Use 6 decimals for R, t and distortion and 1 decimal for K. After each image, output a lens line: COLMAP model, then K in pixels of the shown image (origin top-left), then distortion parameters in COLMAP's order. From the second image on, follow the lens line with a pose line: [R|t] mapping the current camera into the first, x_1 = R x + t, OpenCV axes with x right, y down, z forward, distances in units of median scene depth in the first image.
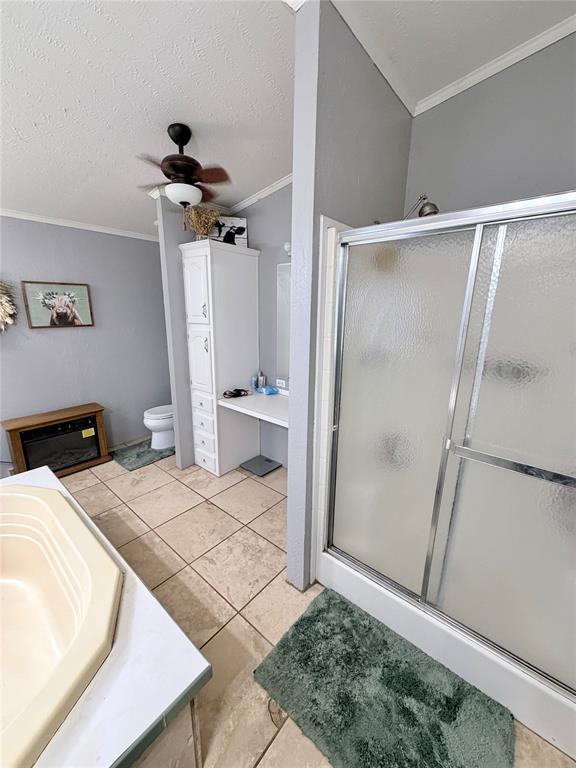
lens RADIAL K [[305.9, 0, 287.4], [0, 305.9, 382.1], [0, 0, 1]] dist [-0.003595, -0.000073]
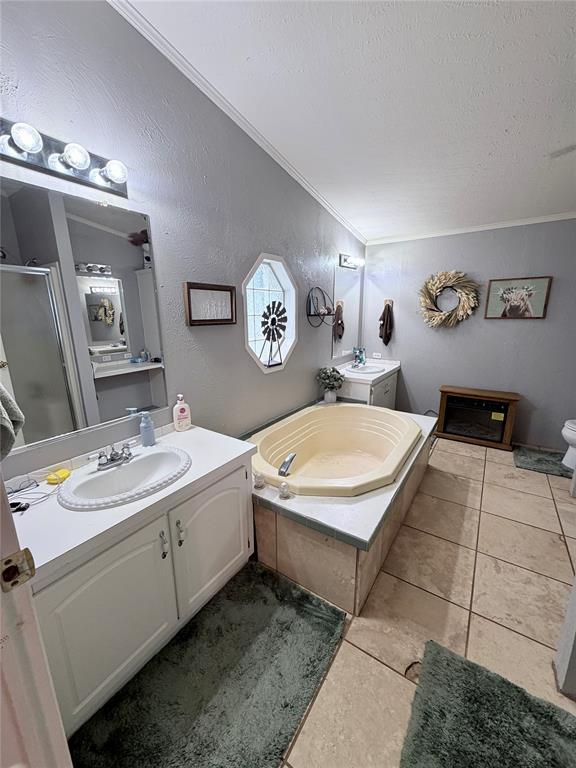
lens RADIAL K [[305.9, 0, 288.4], [0, 305.9, 383.3], [0, 0, 1]] dist [-0.003595, -0.000073]
pose [[0.109034, 0.220375, -0.969302, 0.304641], [-0.225105, 0.955258, 0.191861, 0.013590], [0.968215, 0.197276, 0.153763, 0.094621]]
